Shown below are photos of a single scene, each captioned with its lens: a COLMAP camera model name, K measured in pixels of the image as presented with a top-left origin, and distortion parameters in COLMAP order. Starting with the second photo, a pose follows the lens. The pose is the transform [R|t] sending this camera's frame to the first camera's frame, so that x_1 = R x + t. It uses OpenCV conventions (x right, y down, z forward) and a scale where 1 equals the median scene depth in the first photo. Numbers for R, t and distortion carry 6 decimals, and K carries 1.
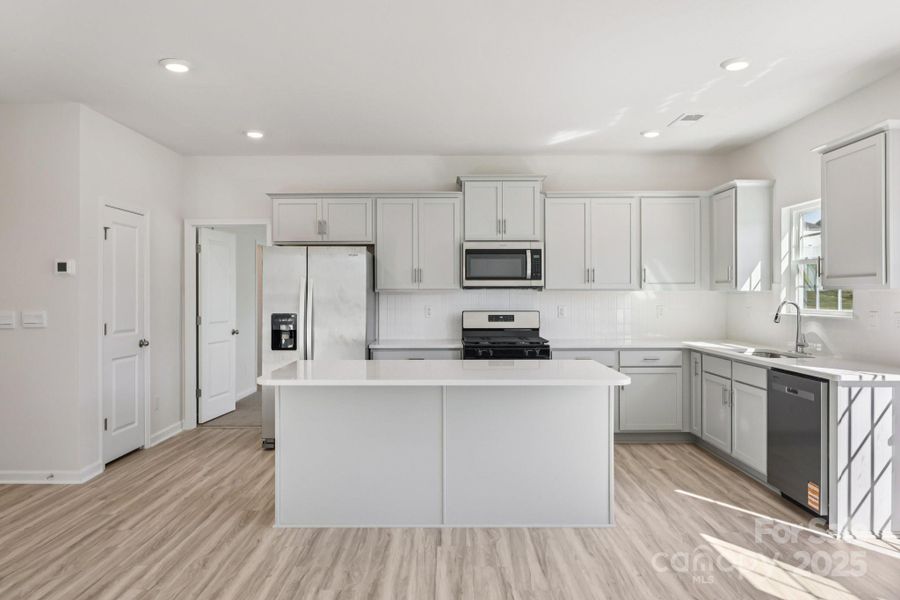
lens RADIAL K [[600.8, 0, 447.3], [0, 600.8, 299.2], [0, 0, 1]] dist [-0.000822, 0.009404]
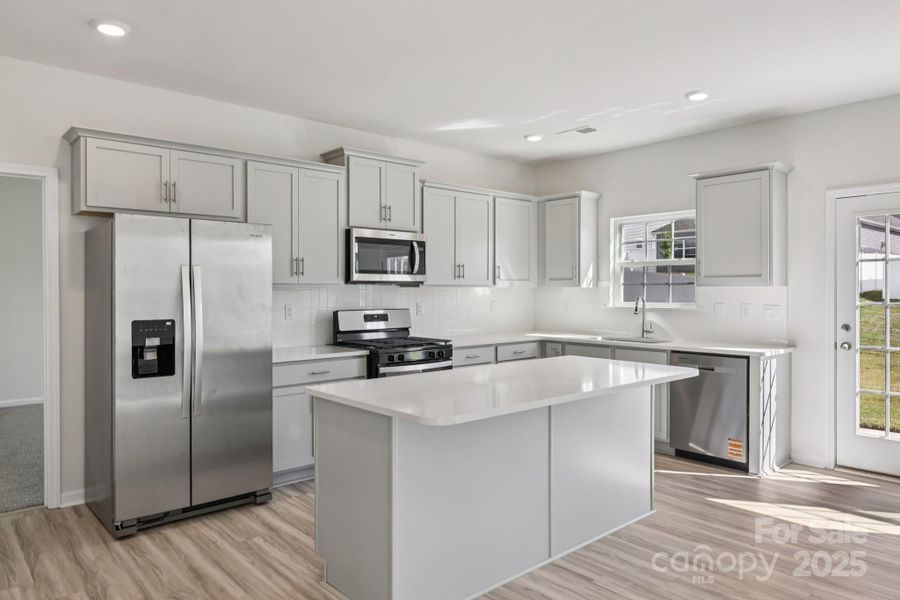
lens RADIAL K [[600.8, 0, 450.7], [0, 600.8, 297.0], [0, 0, 1]] dist [-0.000822, 0.009404]
pose [[0.745975, -0.007117, 0.665936, -0.457175], [0.005609, 0.999975, 0.004403, -0.001872], [-0.665950, 0.000451, 0.745996, 0.302965]]
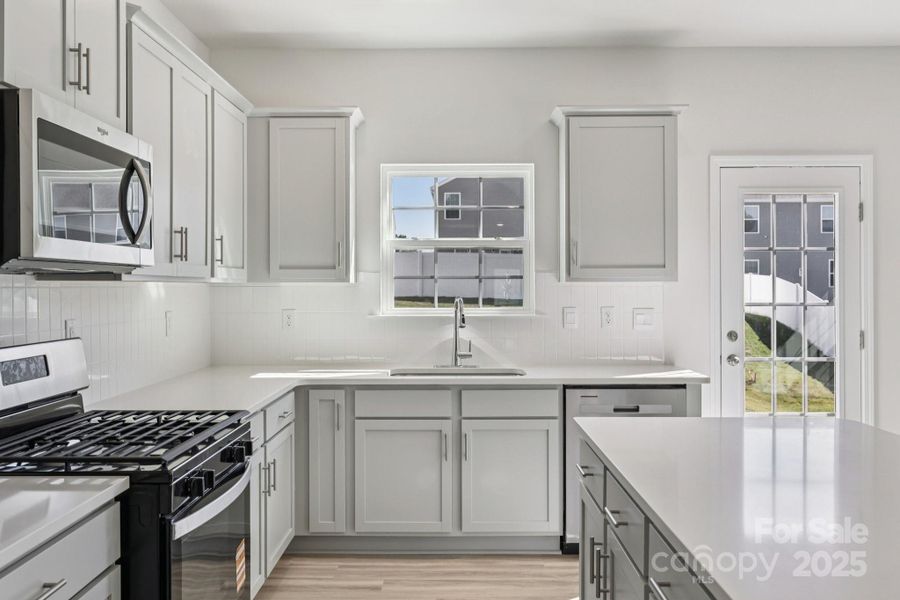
lens RADIAL K [[784.2, 0, 446.0], [0, 784.2, 291.6], [0, 0, 1]] dist [-0.001597, -0.000479]
pose [[0.007557, -0.006873, 0.999948, -0.330598], [0.010071, 0.999926, 0.006797, -0.008984], [-0.999921, 0.010020, 0.007626, 0.875085]]
